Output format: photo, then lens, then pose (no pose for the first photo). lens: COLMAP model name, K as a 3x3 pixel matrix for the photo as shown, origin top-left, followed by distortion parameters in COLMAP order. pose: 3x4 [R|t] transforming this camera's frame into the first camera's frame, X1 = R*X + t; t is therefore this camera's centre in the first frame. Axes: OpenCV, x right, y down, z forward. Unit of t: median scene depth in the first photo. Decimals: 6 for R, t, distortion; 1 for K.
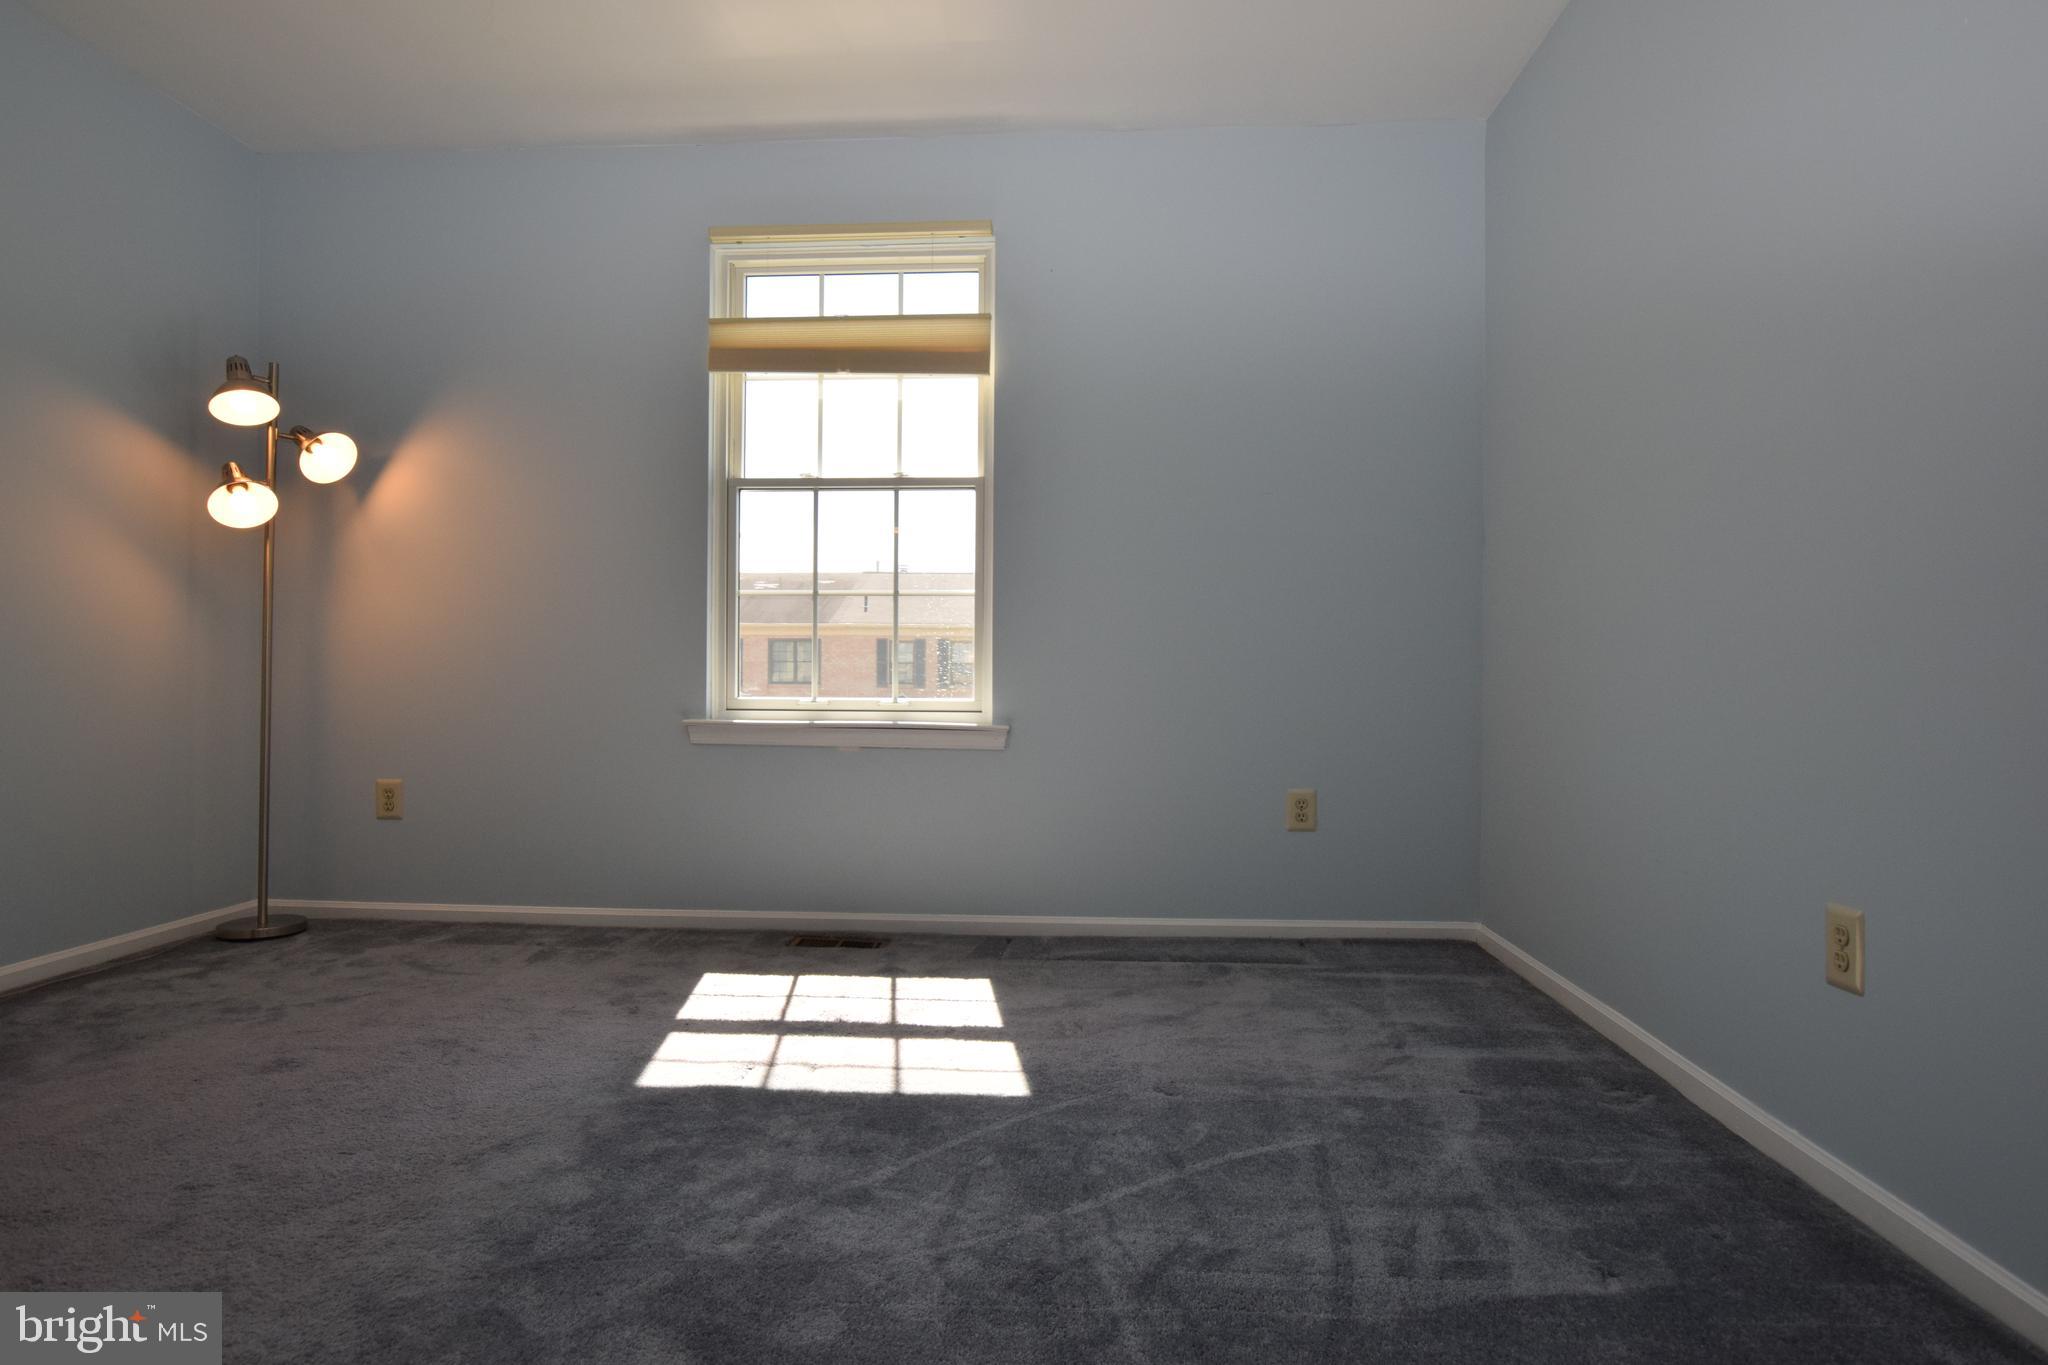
lens RADIAL K [[1149.1, 0, 1024.8], [0, 1149.1, 687.1], [0, 0, 1]] dist [-0.009301, -0.000908]
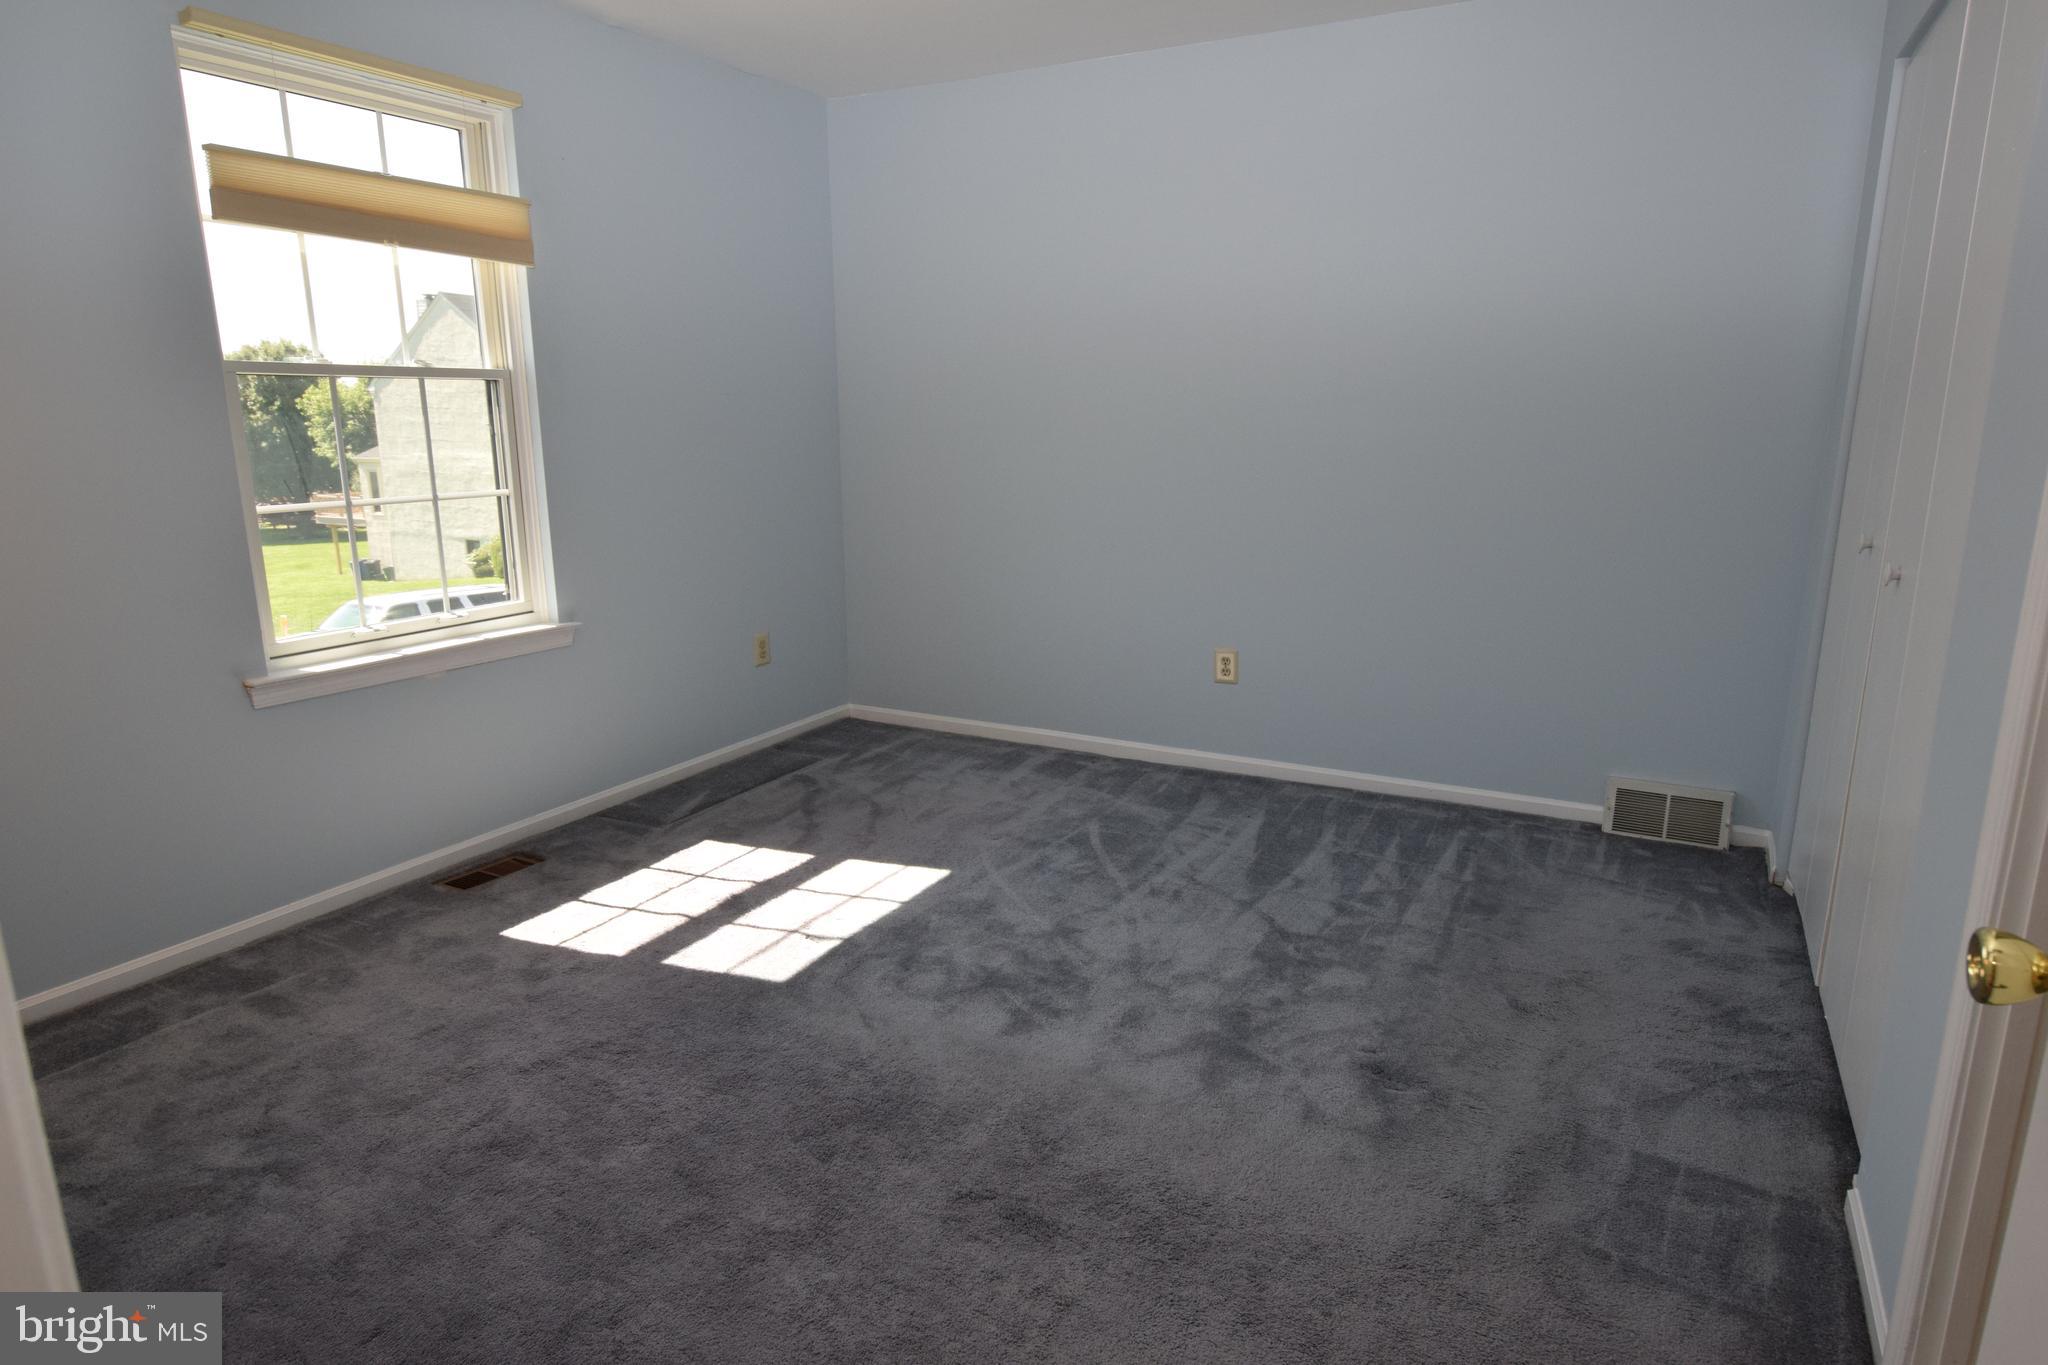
lens RADIAL K [[1201.7, 0, 1031.3], [0, 1201.7, 678.9], [0, 0, 1]] dist [-0.020123, -0.000878]
pose [[0.420456, -0.205810, 0.883663, -0.961490], [0.020801, 0.975864, 0.217386, -0.169476], [-0.907075, -0.073020, 0.414589, 0.205128]]
